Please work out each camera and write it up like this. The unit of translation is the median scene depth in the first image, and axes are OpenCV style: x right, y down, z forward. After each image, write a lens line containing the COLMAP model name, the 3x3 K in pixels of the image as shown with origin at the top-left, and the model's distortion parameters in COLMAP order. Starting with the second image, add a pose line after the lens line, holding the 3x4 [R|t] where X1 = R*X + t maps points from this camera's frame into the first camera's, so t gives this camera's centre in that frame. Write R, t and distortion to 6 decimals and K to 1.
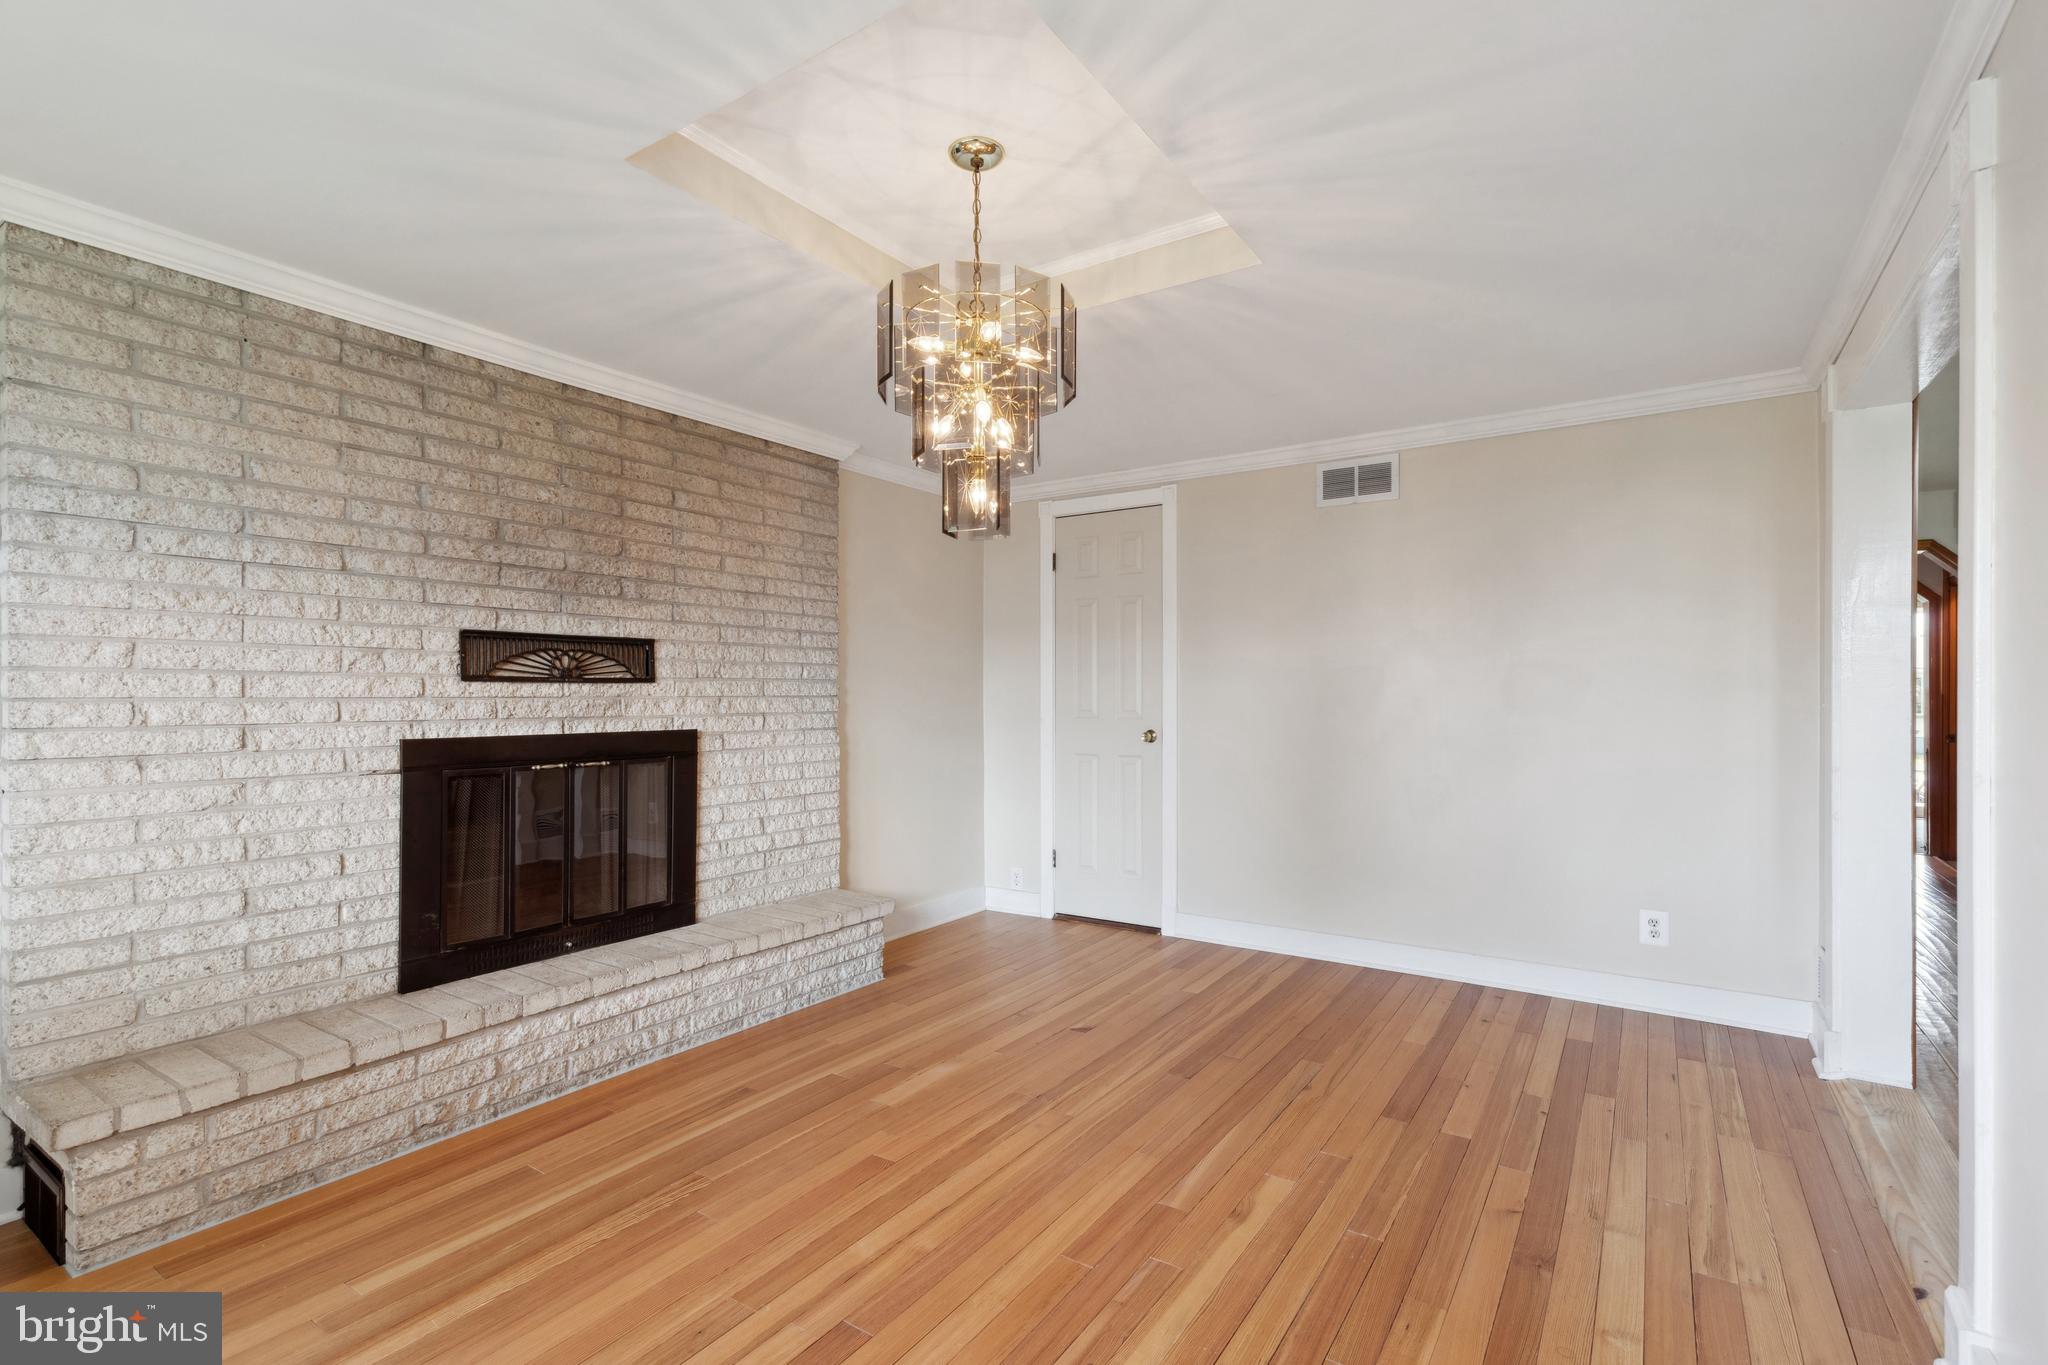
lens RADIAL K [[946.4, 0, 1012.9], [0, 946.4, 694.4], [0, 0, 1]] dist [0.012002, -0.002525]
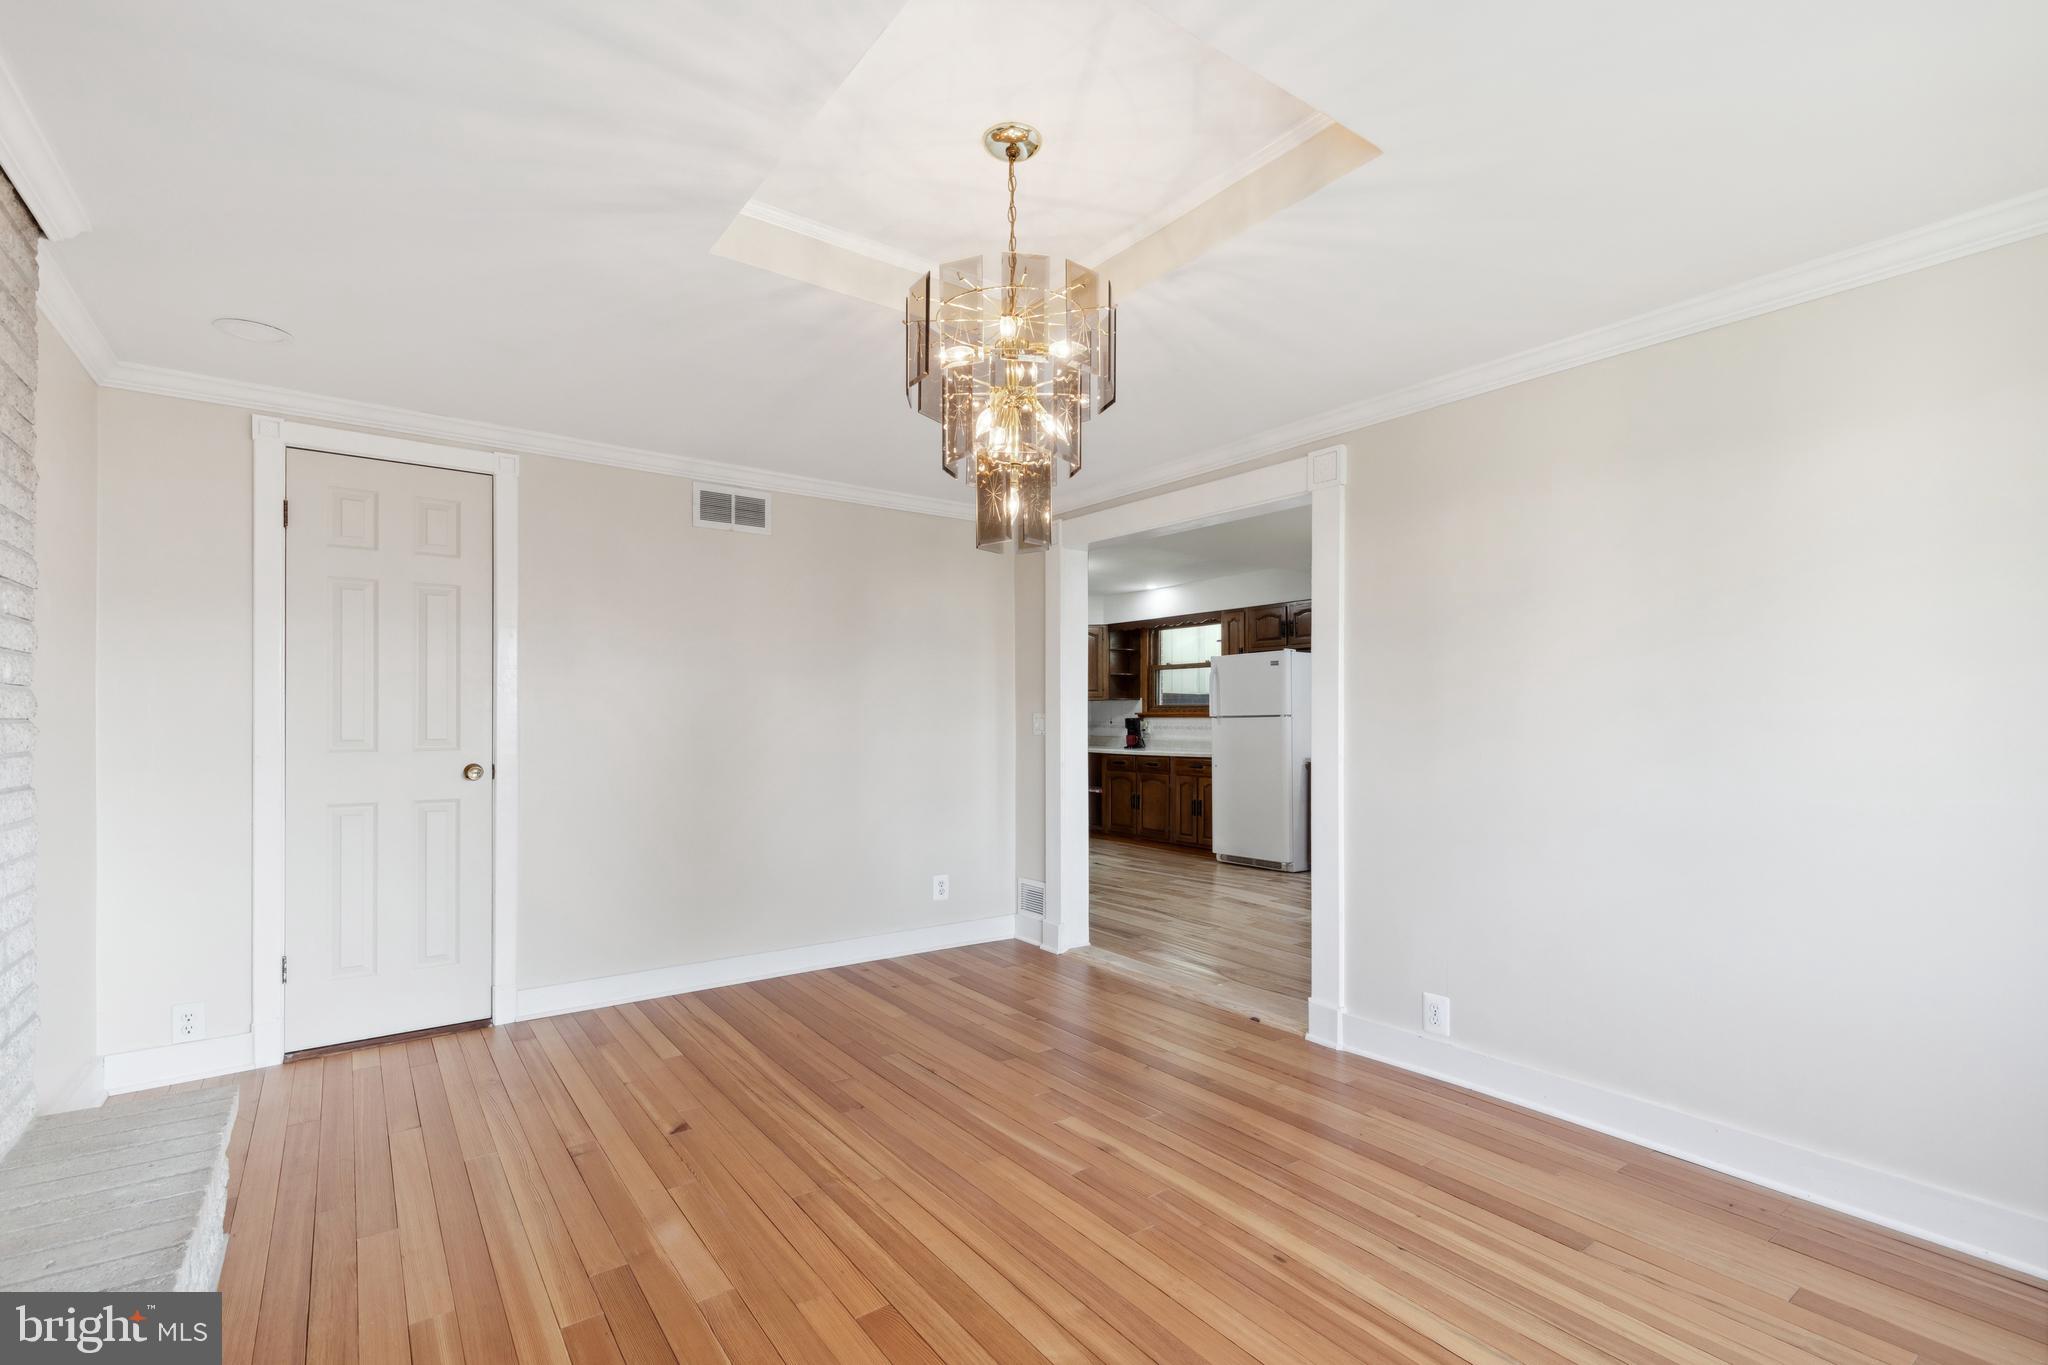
lens RADIAL K [[946.4, 0, 1025.9], [0, 946.4, 709.9], [0, 0, 1]] dist [0.012002, -0.002525]
pose [[0.326622, 0.009471, 0.945108, -0.574677], [0.000133, 0.999949, -0.010067, 0.001736], [-0.945155, 0.003414, 0.326604, 0.427612]]
